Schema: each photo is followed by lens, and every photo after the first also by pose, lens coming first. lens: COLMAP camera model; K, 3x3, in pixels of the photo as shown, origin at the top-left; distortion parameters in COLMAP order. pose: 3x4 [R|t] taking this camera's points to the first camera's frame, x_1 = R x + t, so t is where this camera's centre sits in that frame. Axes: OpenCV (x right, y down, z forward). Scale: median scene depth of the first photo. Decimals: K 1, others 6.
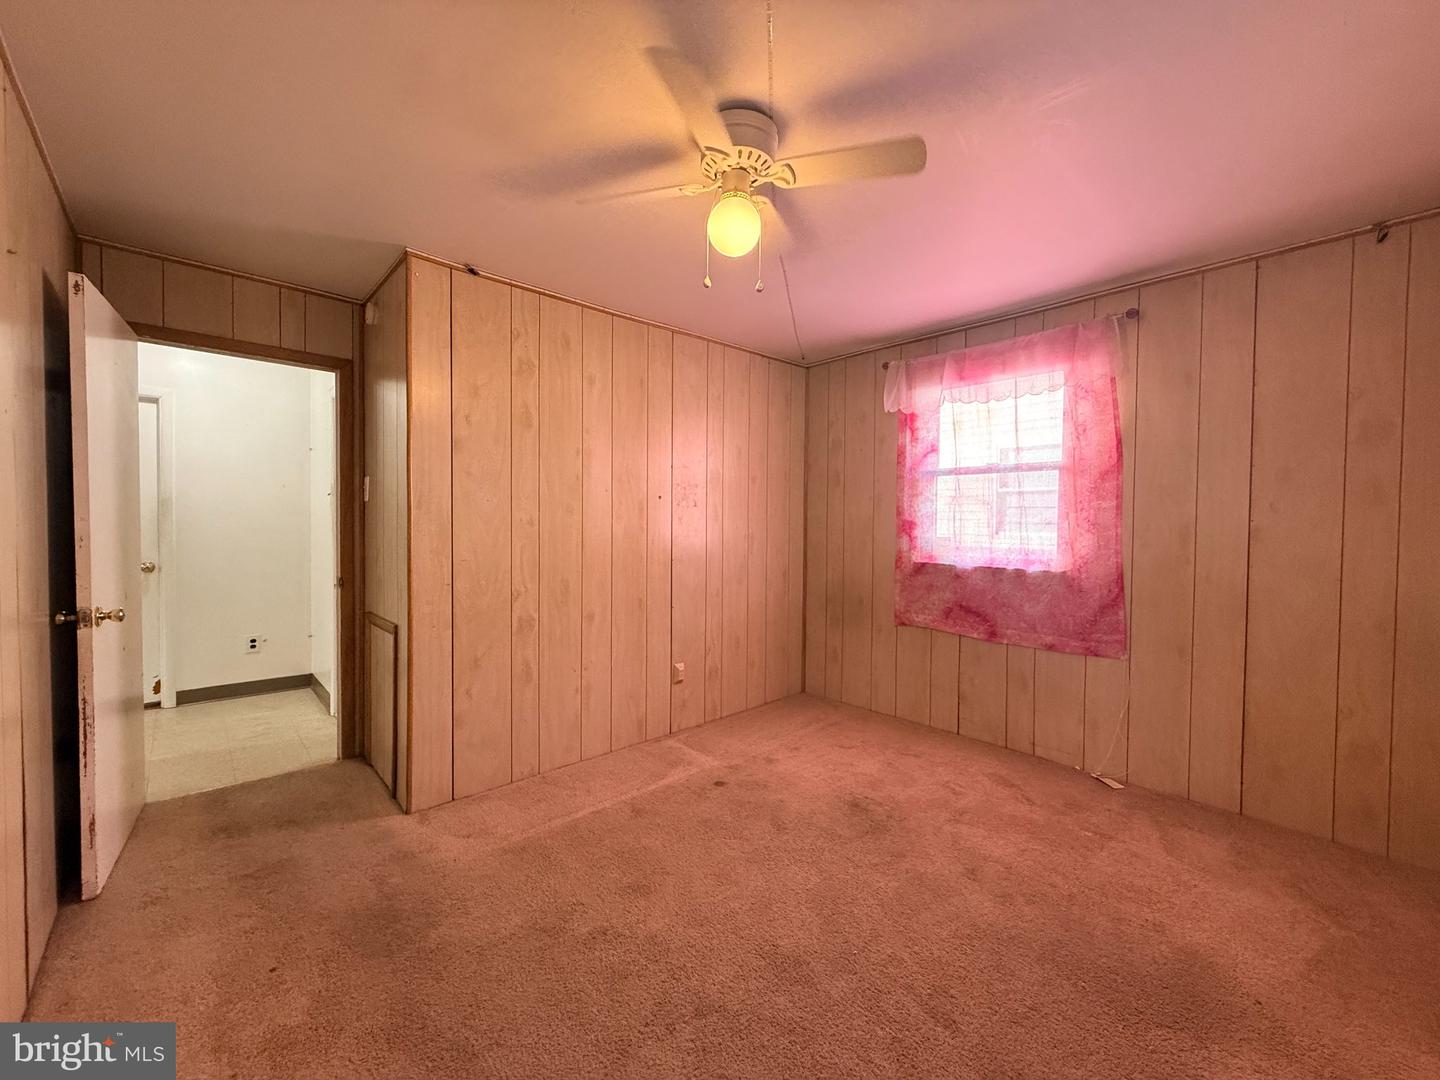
lens RADIAL K [[575.0, 0, 715.5], [0, 575.0, 536.6], [0, 0, 1]] dist [-0.000728, -0.000110]
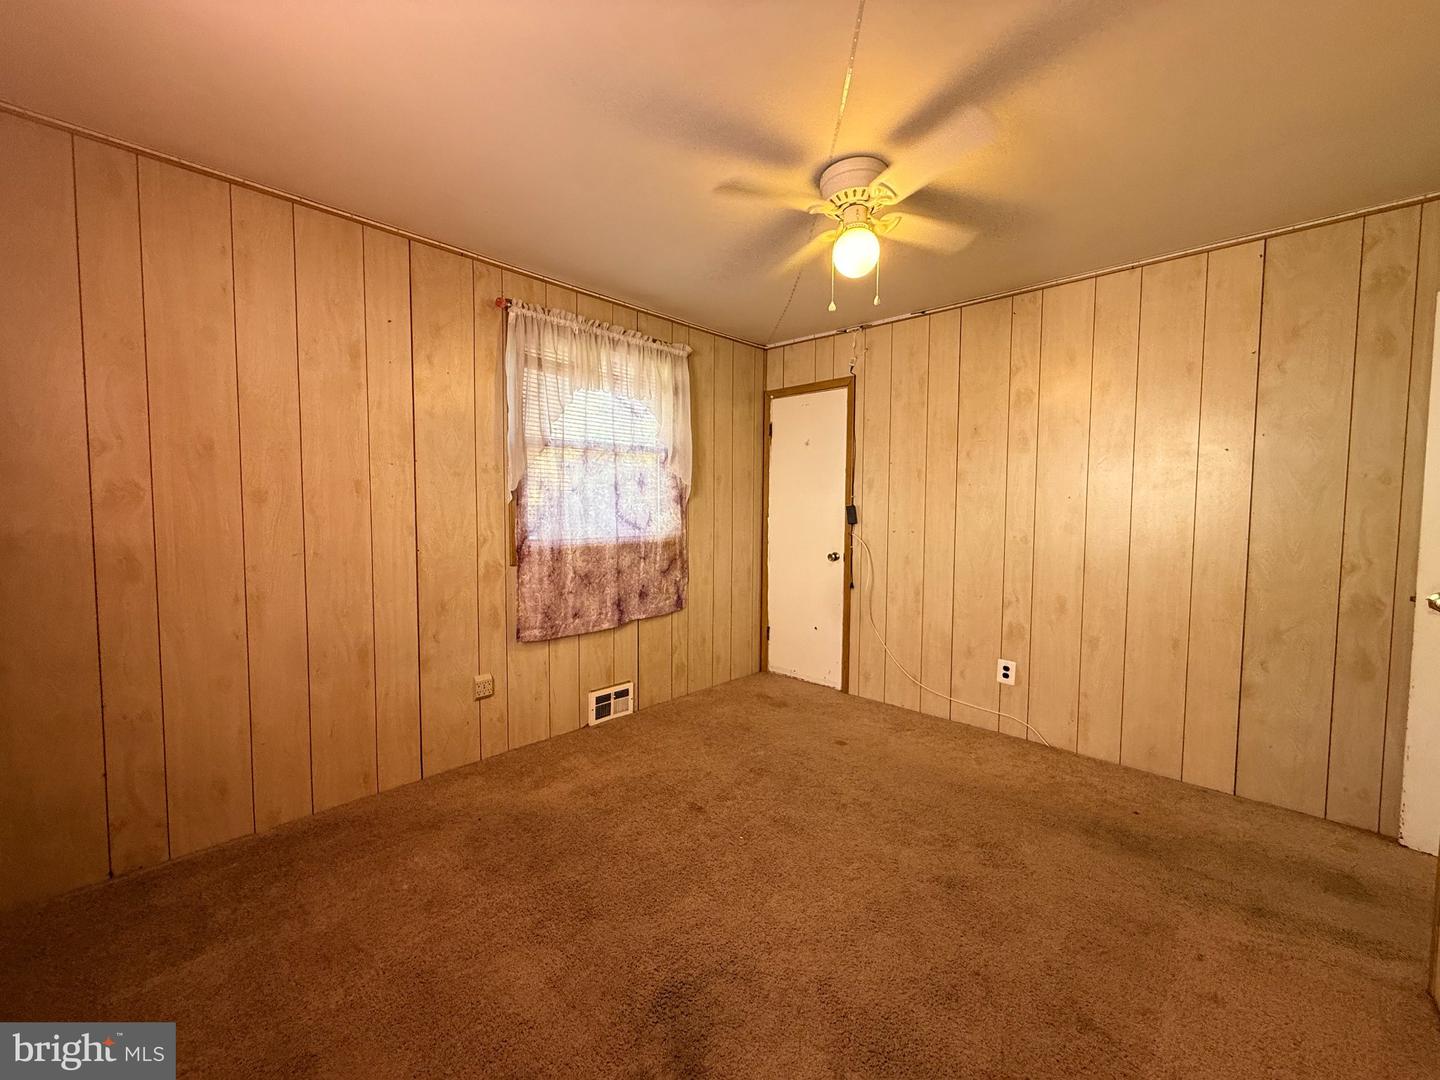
lens RADIAL K [[575.0, 0, 715.5], [0, 575.0, 536.6], [0, 0, 1]] dist [-0.000728, -0.000110]
pose [[-0.997244, -0.010761, -0.073404, 0.236378], [-0.016539, 0.996772, 0.078568, -0.030254], [0.072322, 0.079565, -0.994203, 1.306276]]
